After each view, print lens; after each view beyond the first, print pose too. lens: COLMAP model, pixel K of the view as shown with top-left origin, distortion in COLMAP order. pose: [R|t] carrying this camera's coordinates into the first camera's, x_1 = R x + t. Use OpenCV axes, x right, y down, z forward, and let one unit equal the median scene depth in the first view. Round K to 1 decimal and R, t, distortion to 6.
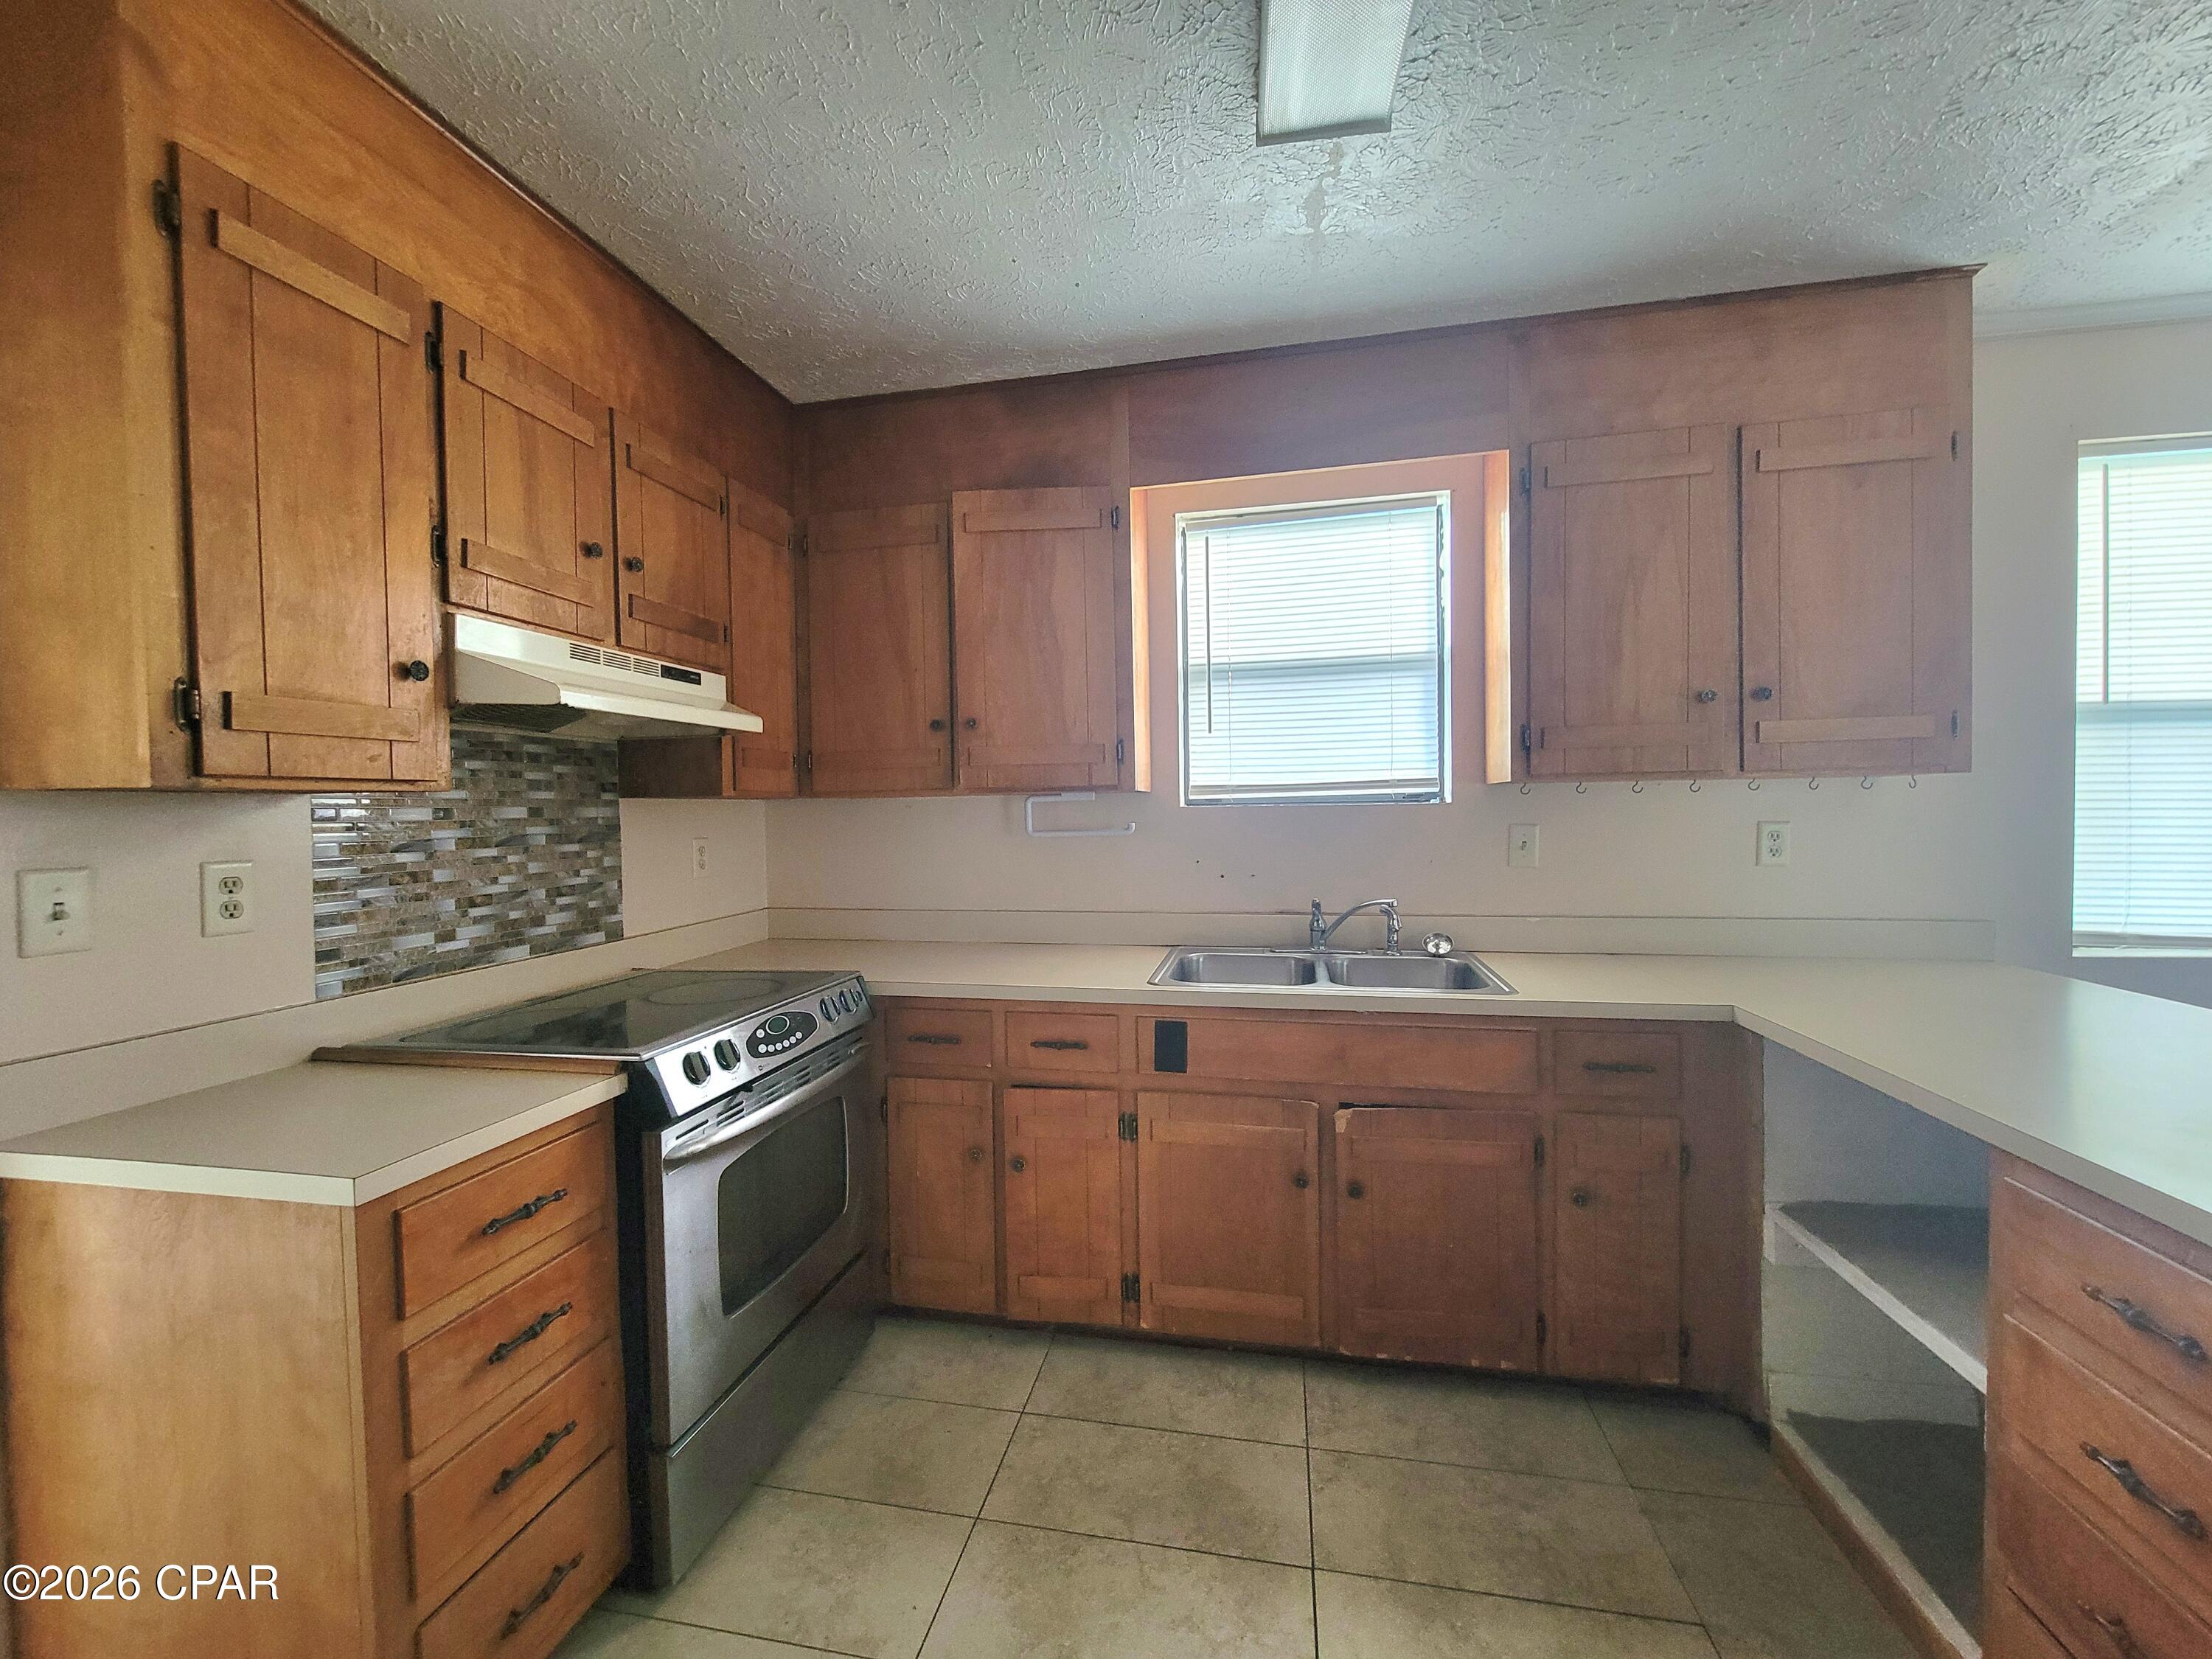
lens RADIAL K [[895.9, 0, 1095.5], [0, 895.9, 830.2], [0, 0, 1]] dist [0.002730, 0.000247]
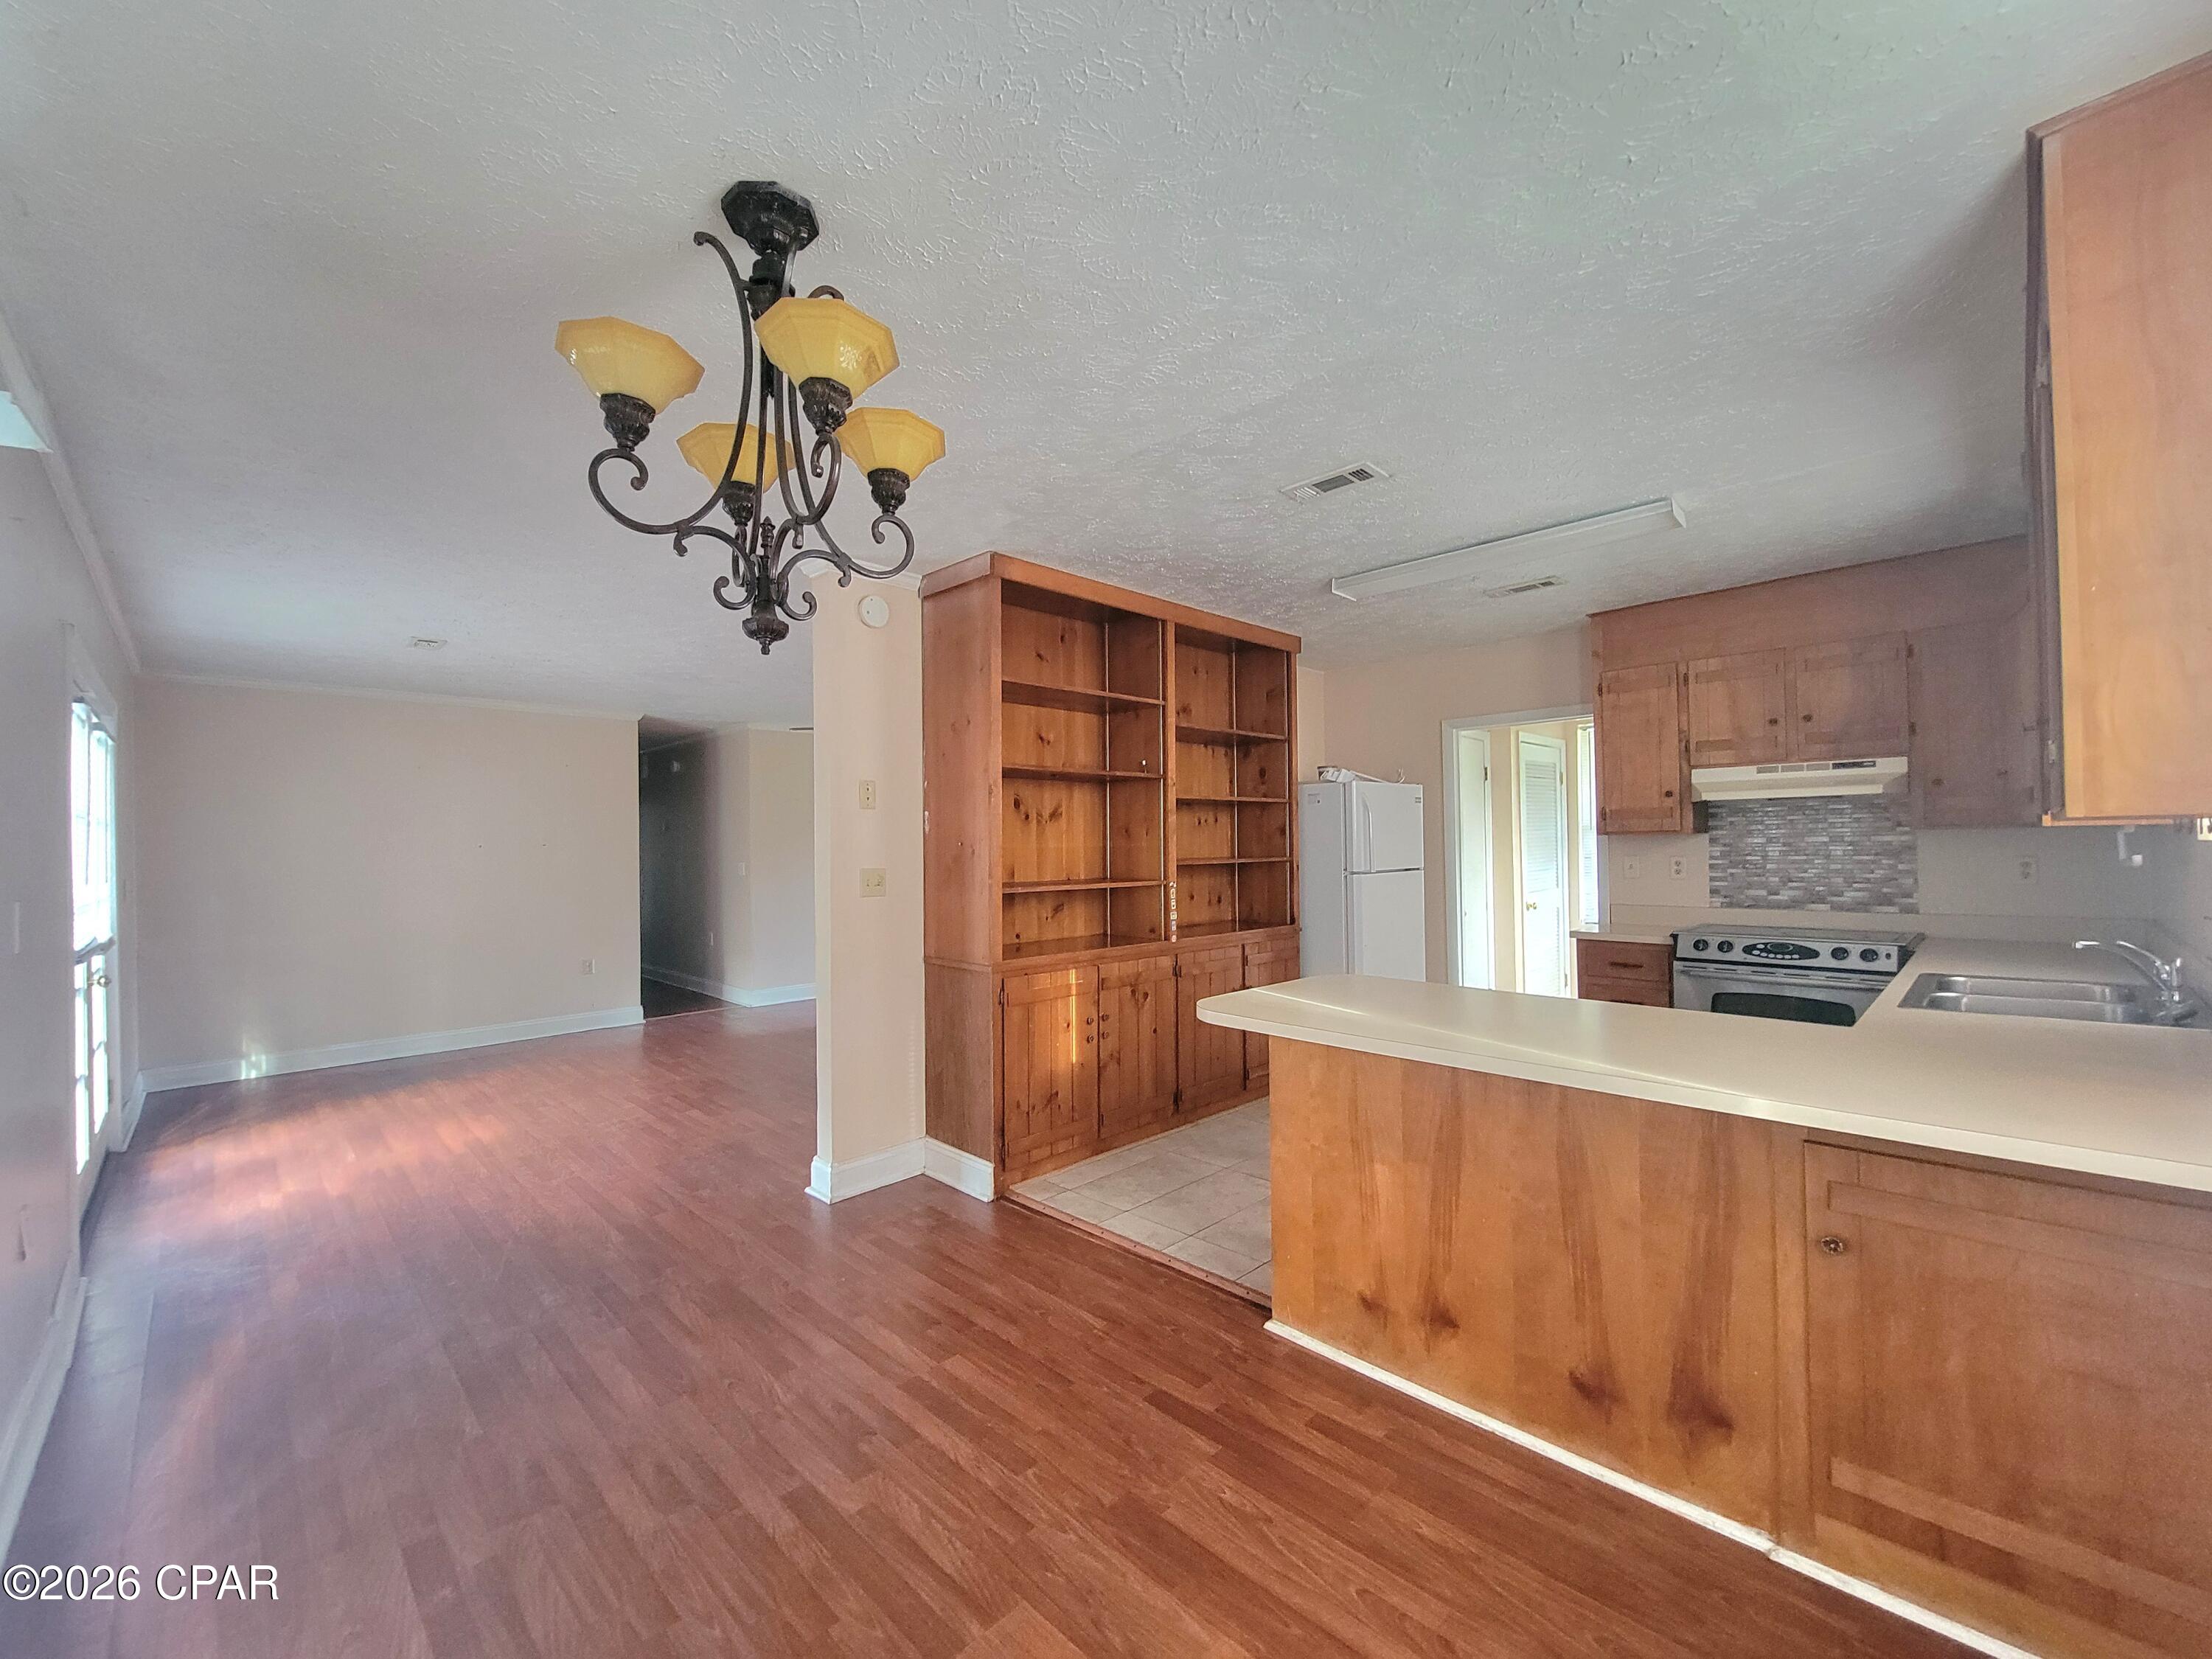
lens RADIAL K [[895.9, 0, 1094.8], [0, 895.9, 833.3], [0, 0, 1]] dist [0.002730, 0.000247]
pose [[-0.546123, 0.002038, -0.837703, 2.108288], [-0.002626, 0.999988, 0.004146, -0.039380], [0.837701, 0.004464, -0.546111, 0.772194]]
